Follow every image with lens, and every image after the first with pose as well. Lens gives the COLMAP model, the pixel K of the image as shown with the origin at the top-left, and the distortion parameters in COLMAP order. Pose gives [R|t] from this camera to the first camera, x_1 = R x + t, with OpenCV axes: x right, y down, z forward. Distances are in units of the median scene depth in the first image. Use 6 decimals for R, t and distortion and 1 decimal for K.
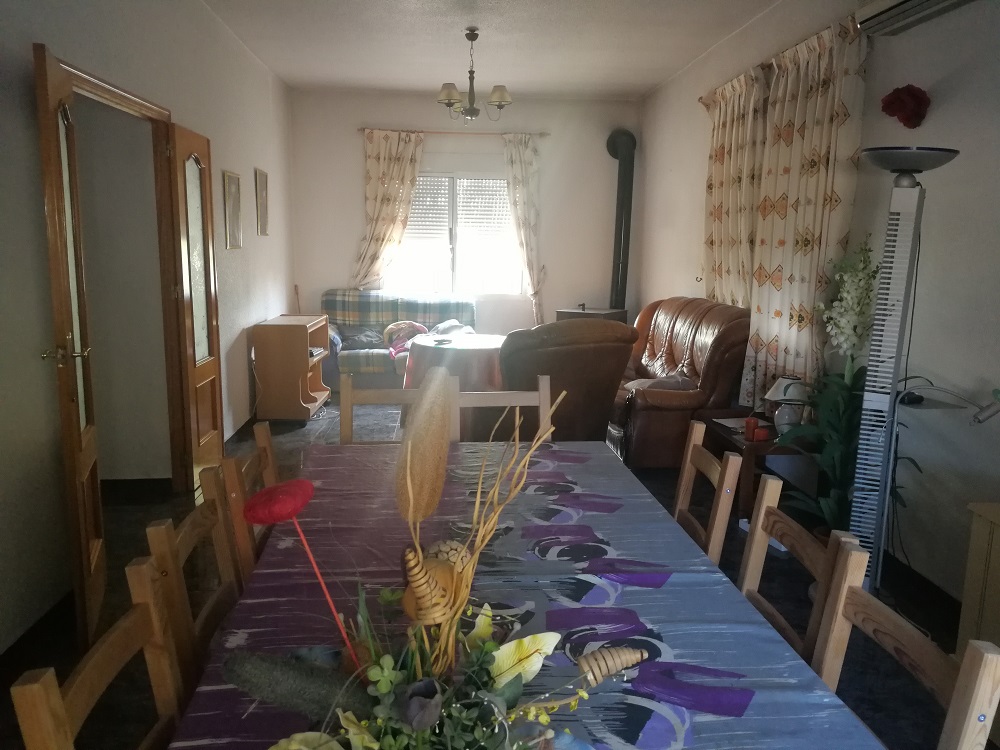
lens RADIAL K [[785.1, 0, 500.0], [0, 785.1, 375.0], [0, 0, 1]] dist [0.003902, -0.009977]
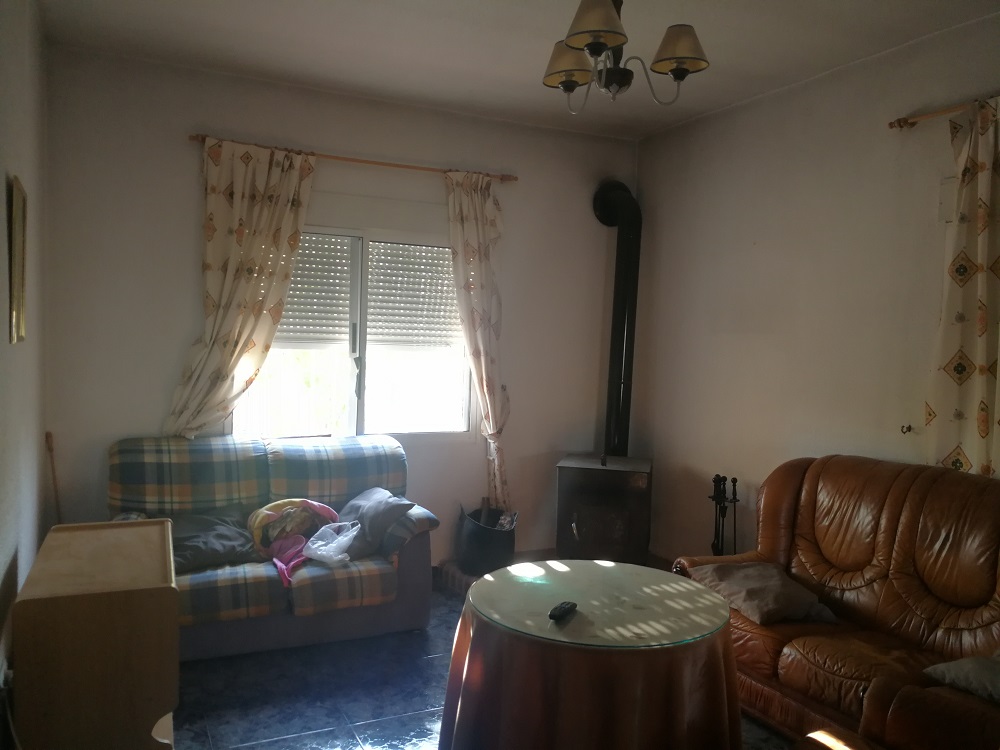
lens RADIAL K [[785.1, 0, 500.0], [0, 785.1, 375.0], [0, 0, 1]] dist [0.003902, -0.009977]
pose [[0.924613, -0.005280, 0.380872, -0.188203], [0.039429, 0.995859, -0.081912, -0.100935], [-0.378863, 0.090754, 0.920992, 0.444658]]
